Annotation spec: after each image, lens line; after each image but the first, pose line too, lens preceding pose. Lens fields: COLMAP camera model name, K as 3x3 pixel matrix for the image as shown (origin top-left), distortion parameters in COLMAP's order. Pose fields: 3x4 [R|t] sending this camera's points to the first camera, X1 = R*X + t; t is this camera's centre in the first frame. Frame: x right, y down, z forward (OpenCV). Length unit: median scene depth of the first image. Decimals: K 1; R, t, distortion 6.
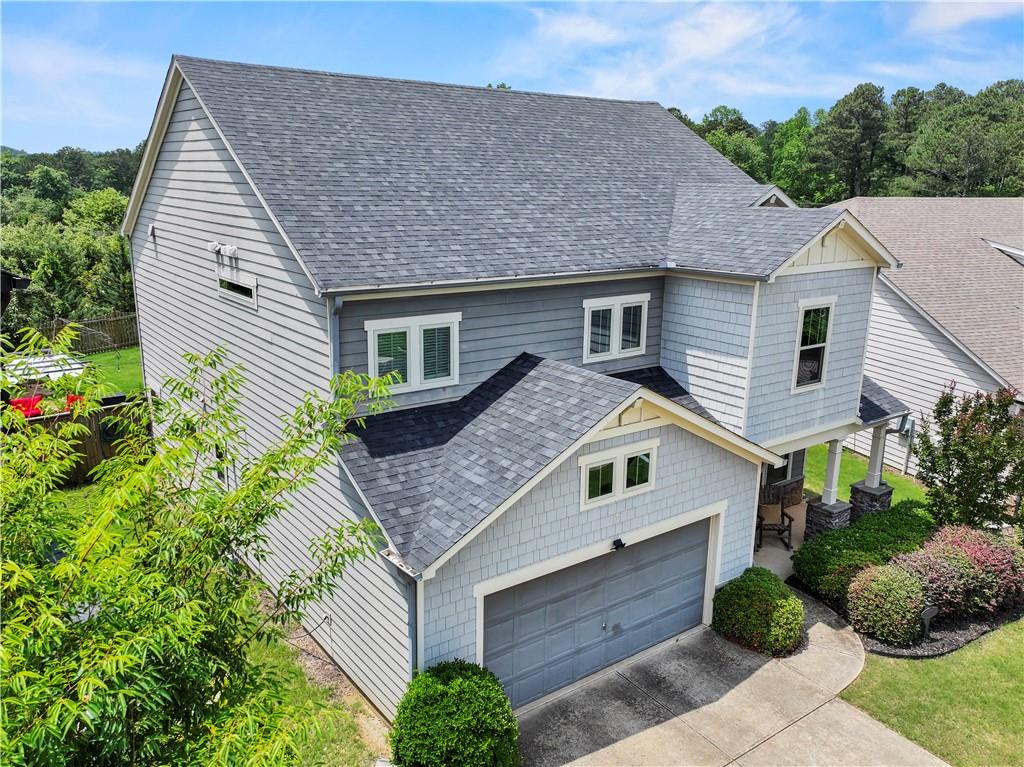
lens RADIAL K [[808.9, 0, 512.0], [0, 808.9, 383.5], [0, 0, 1]] dist [0.033644, -0.003598]
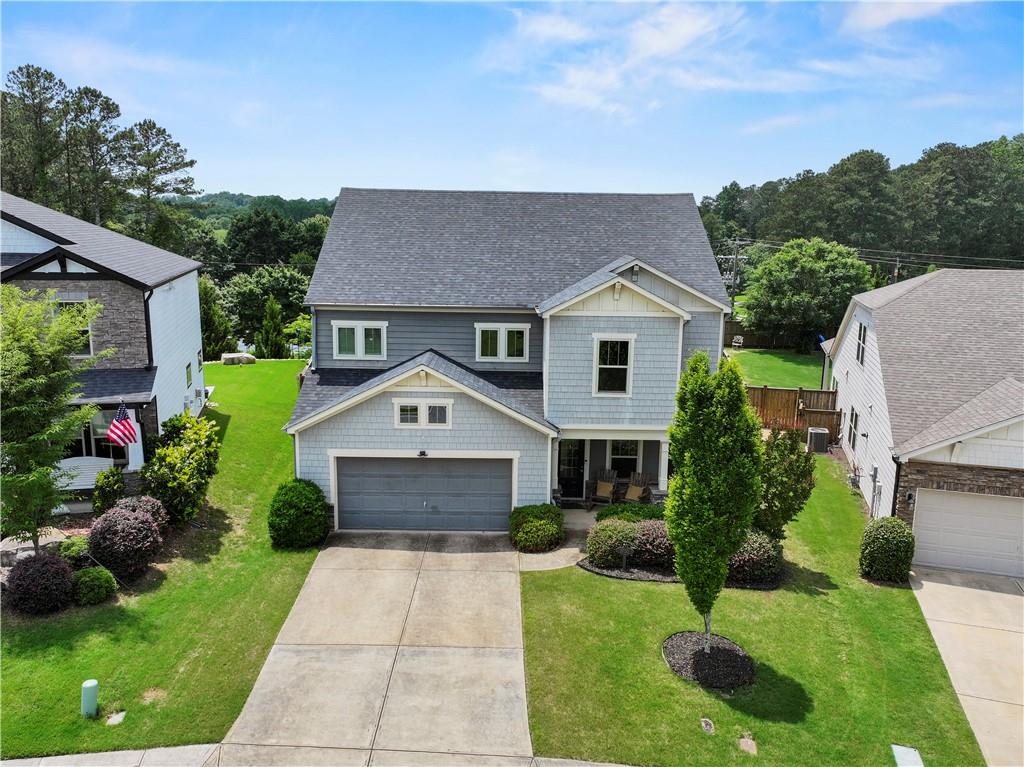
lens RADIAL K [[808.9, 0, 512.0], [0, 808.9, 383.5], [0, 0, 1]] dist [0.033644, -0.003598]
pose [[0.807556, 0.109488, -0.579539, 1.205683], [-0.149250, 0.988572, -0.021208, 0.048542], [0.570594, 0.103623, 0.814668, -0.334765]]
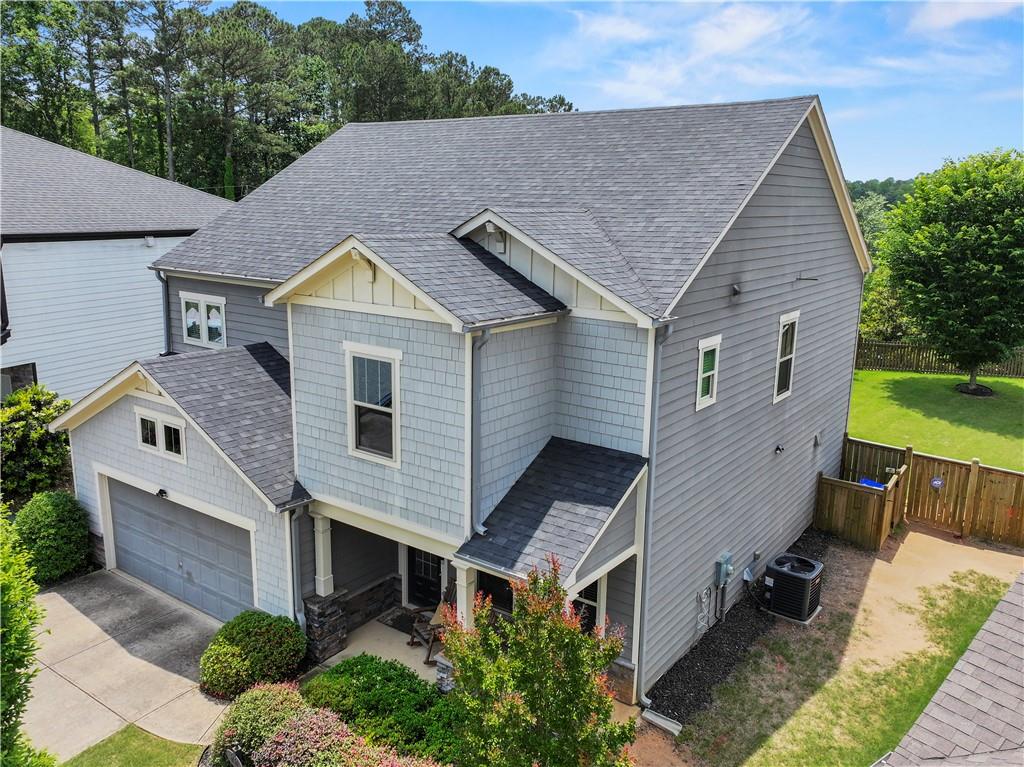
lens RADIAL K [[808.9, 0, 512.0], [0, 808.9, 383.5], [0, 0, 1]] dist [0.033644, -0.003598]
pose [[0.296987, 0.198493, -0.934023, 1.283896], [-0.249632, 0.960278, 0.124699, -0.223973], [0.921674, 0.196128, 0.334740, 0.957744]]
